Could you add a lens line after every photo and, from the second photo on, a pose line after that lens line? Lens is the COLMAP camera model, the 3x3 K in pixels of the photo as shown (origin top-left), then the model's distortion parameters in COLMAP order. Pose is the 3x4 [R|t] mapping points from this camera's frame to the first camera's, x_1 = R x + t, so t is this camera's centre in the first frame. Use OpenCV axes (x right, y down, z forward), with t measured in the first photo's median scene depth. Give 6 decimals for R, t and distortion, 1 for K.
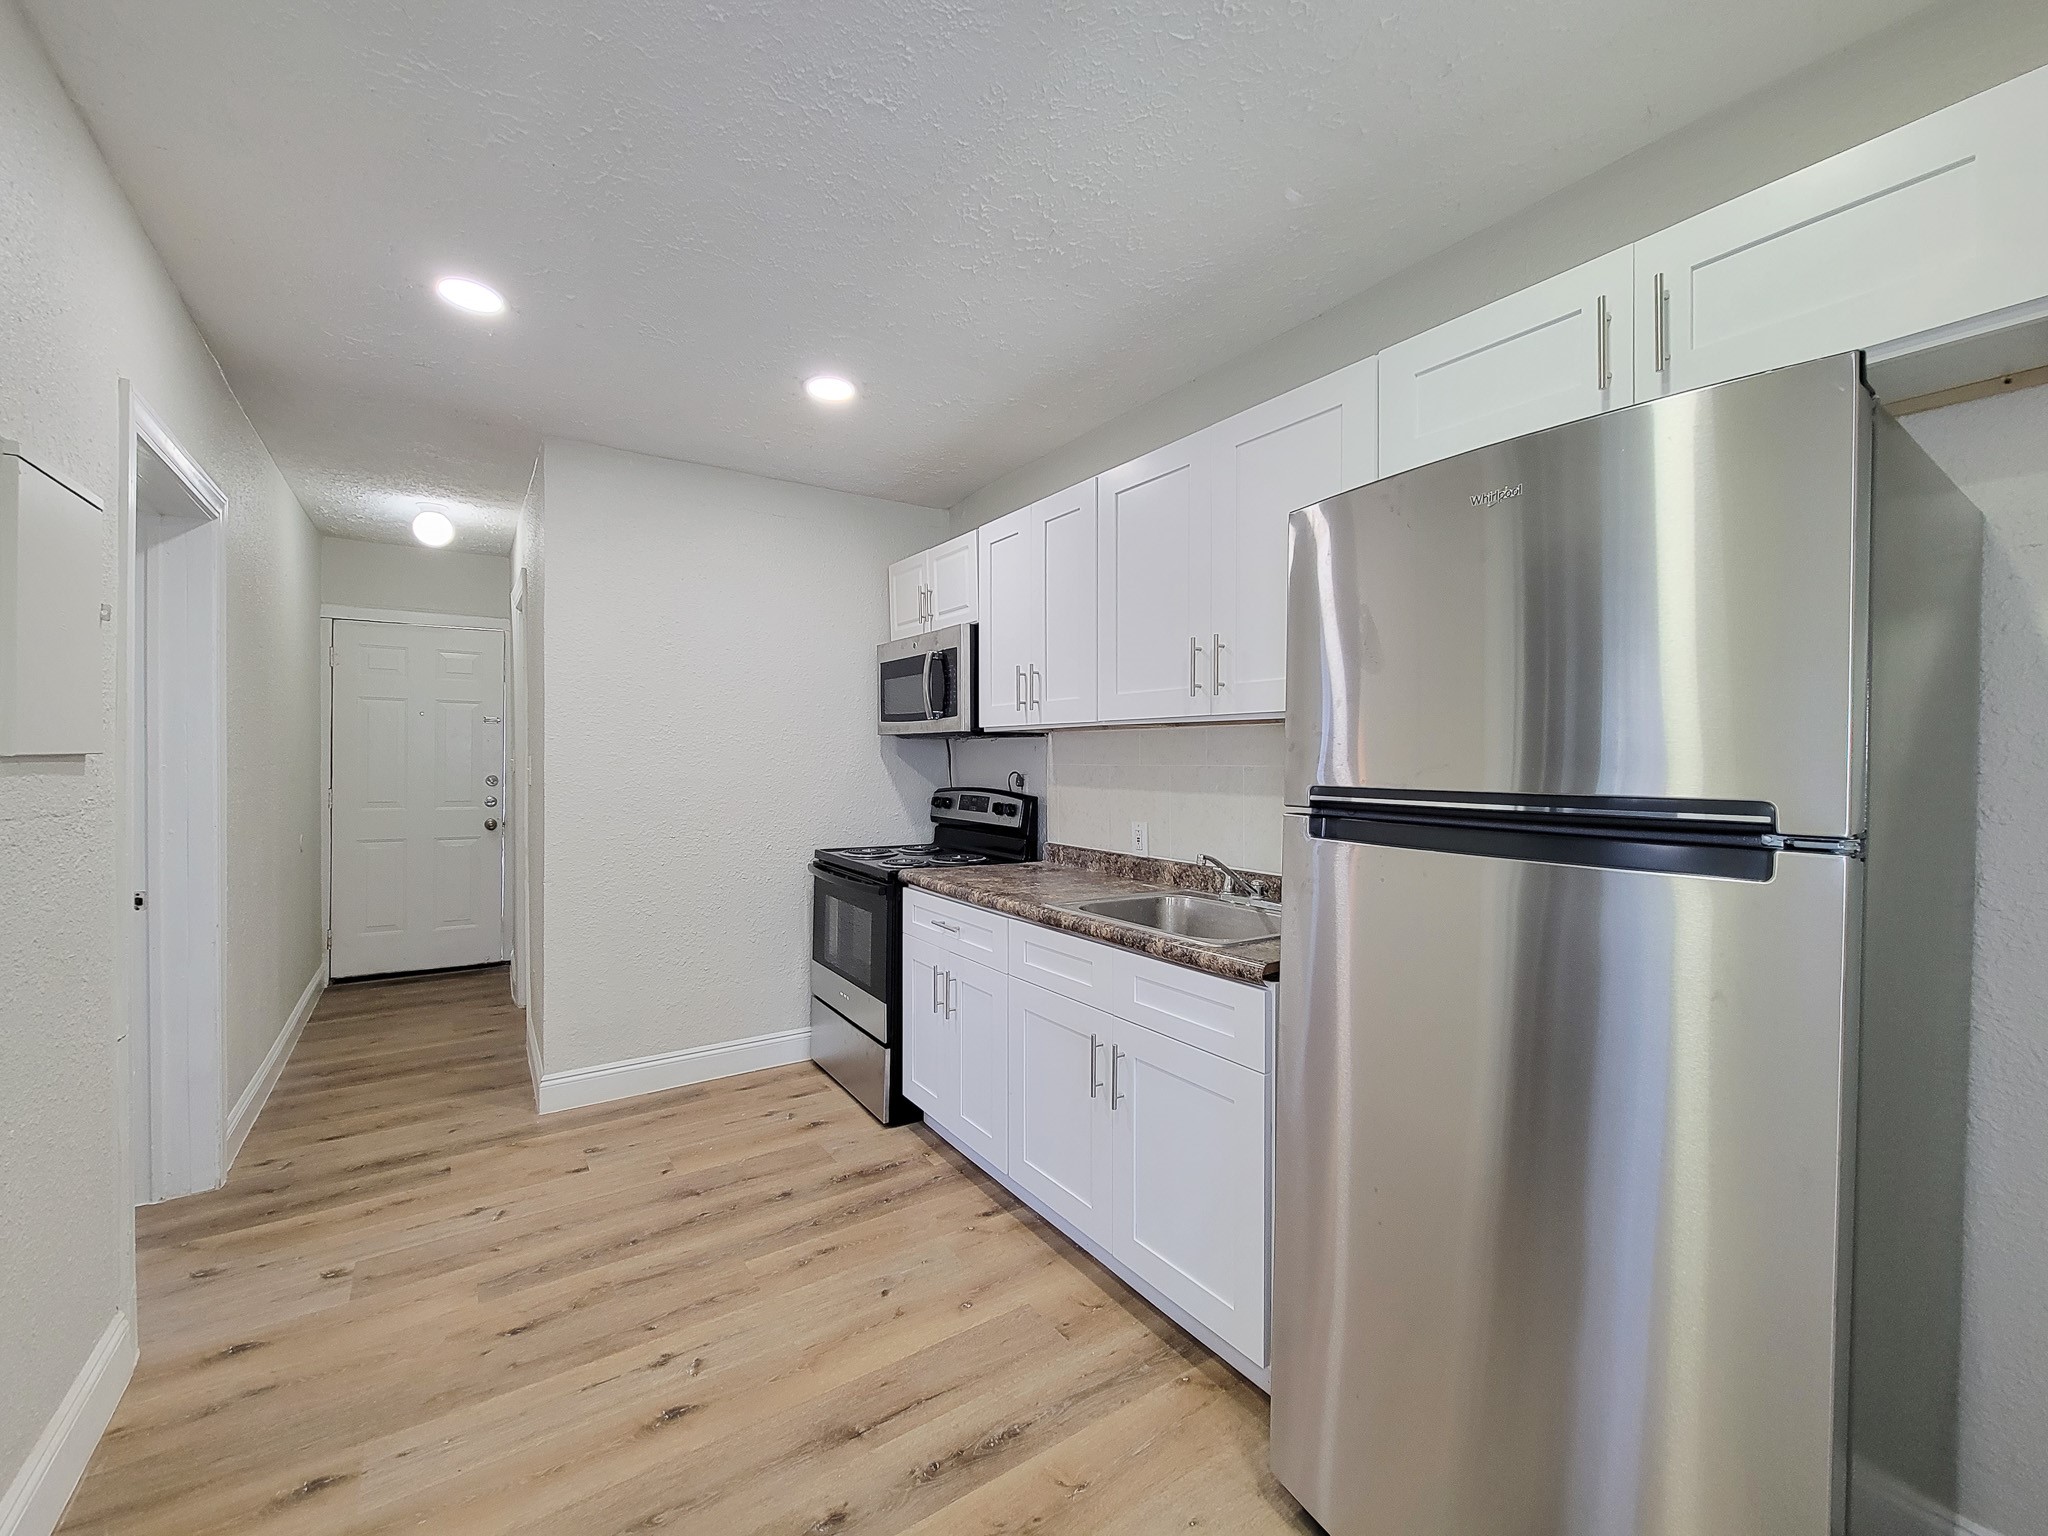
lens RADIAL K [[822.2, 0, 1034.8], [0, 822.2, 772.2], [0, 0, 1]] dist [0.001606, -0.000212]
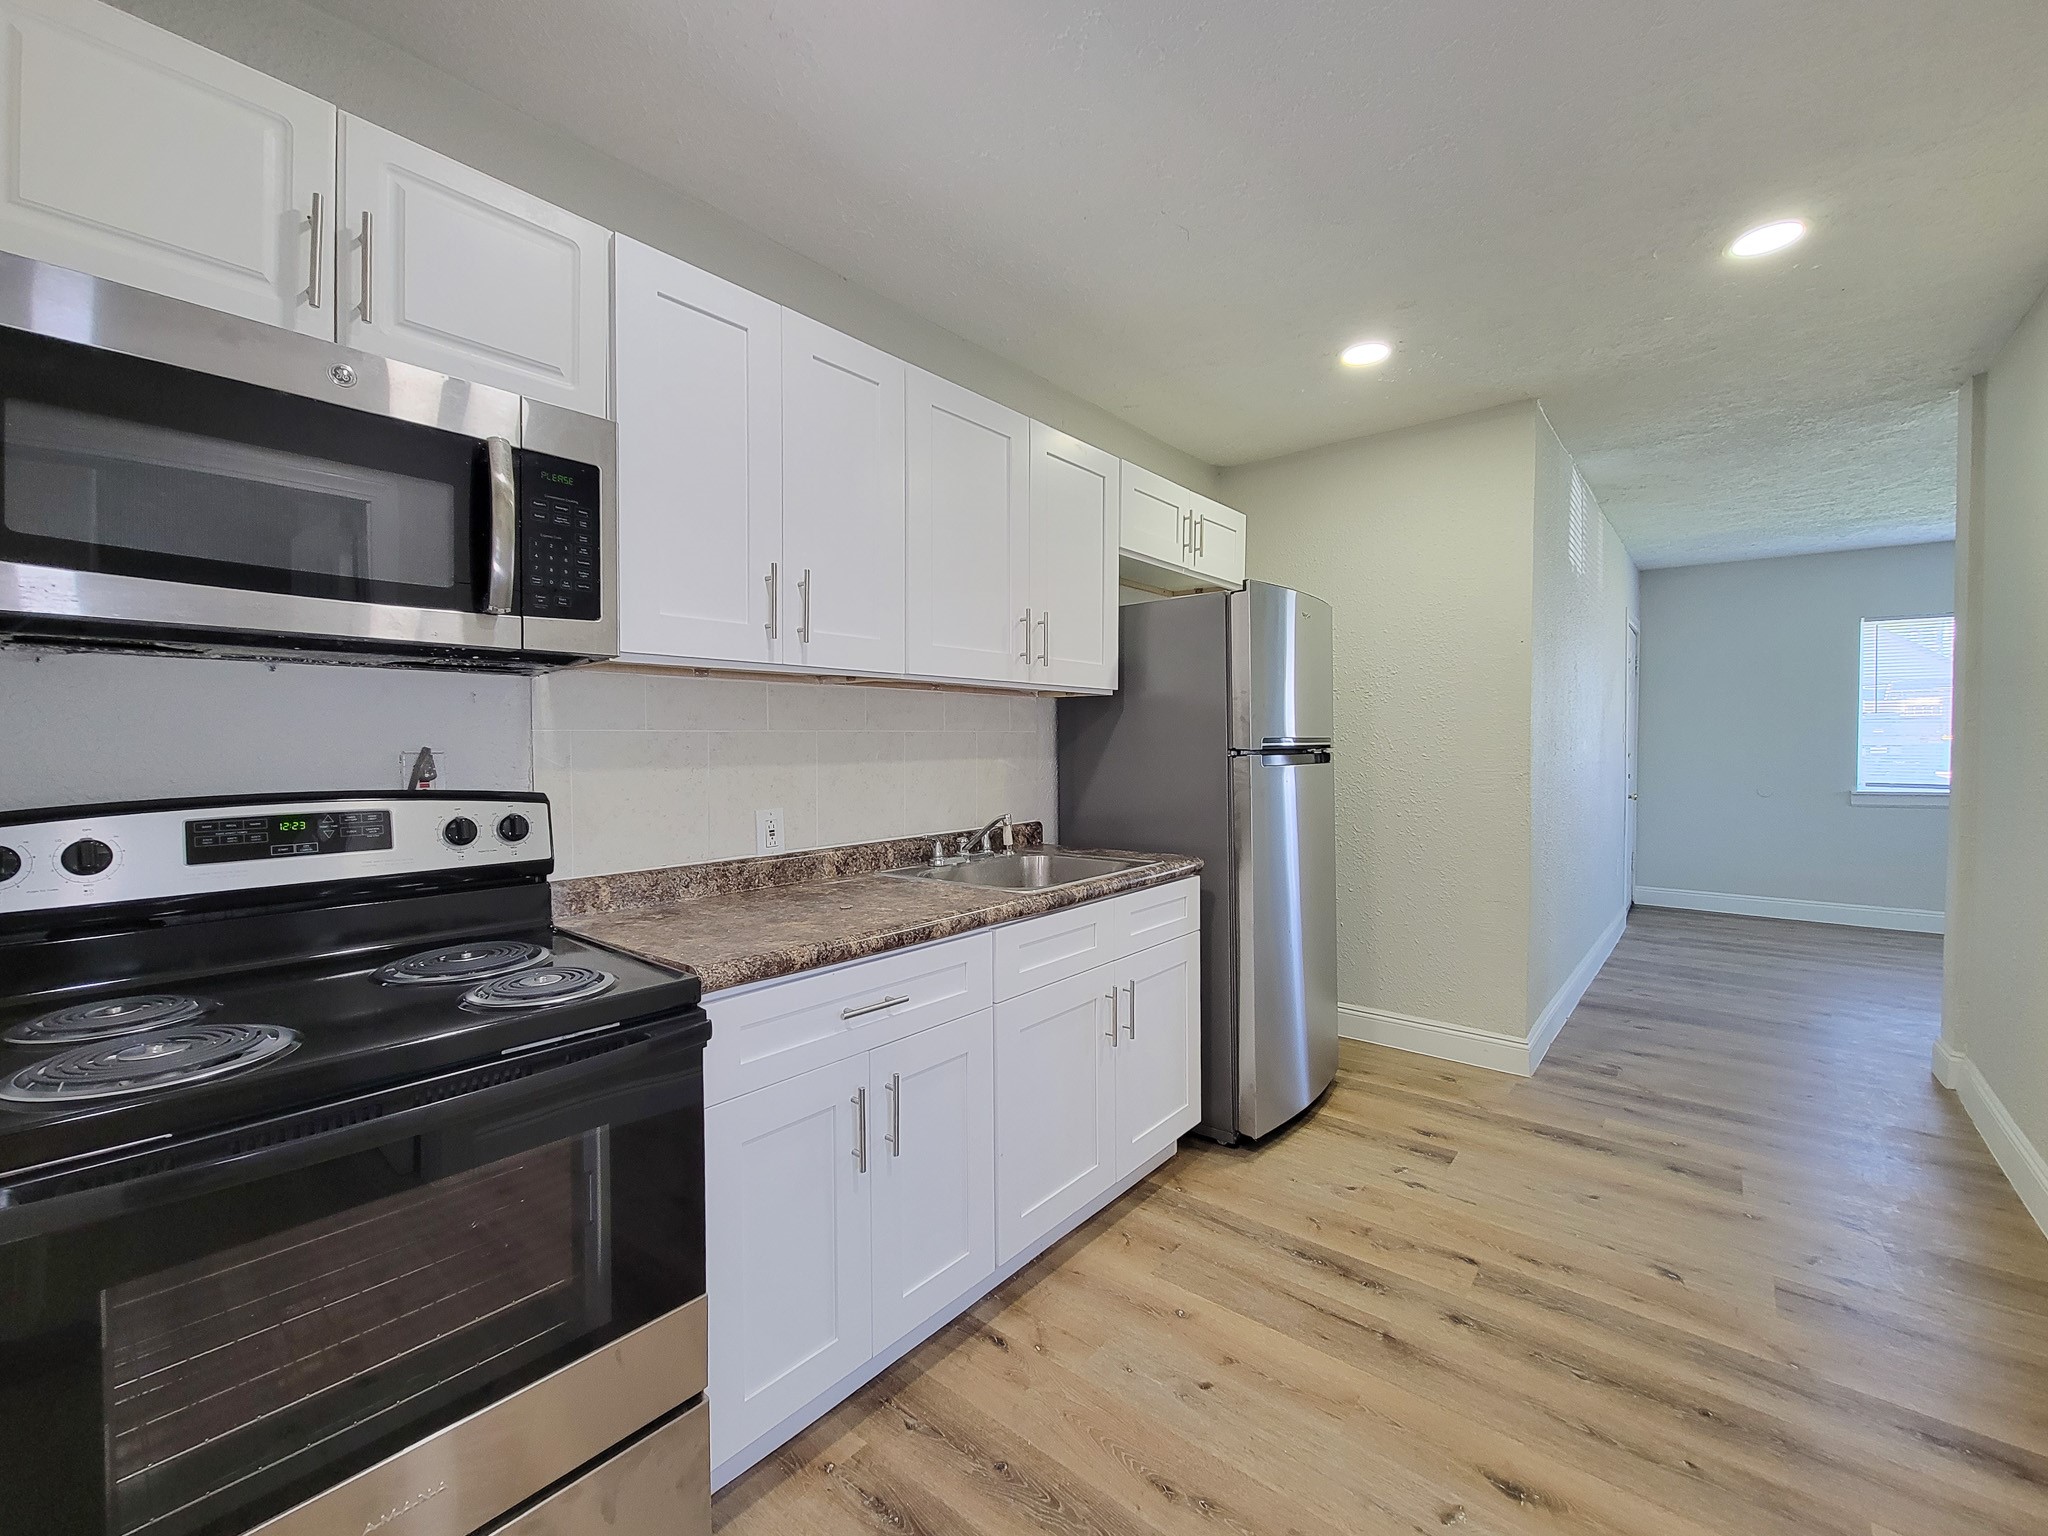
lens RADIAL K [[836.0, 0, 1020.3], [0, 836.0, 761.7], [0, 0, 1]] dist [0.008369, -0.005277]
pose [[-0.246957, -0.027470, 0.968637, -0.691607], [0.019225, 0.999262, 0.033240, -0.001895], [-0.968836, 0.026831, -0.246247, 1.033946]]
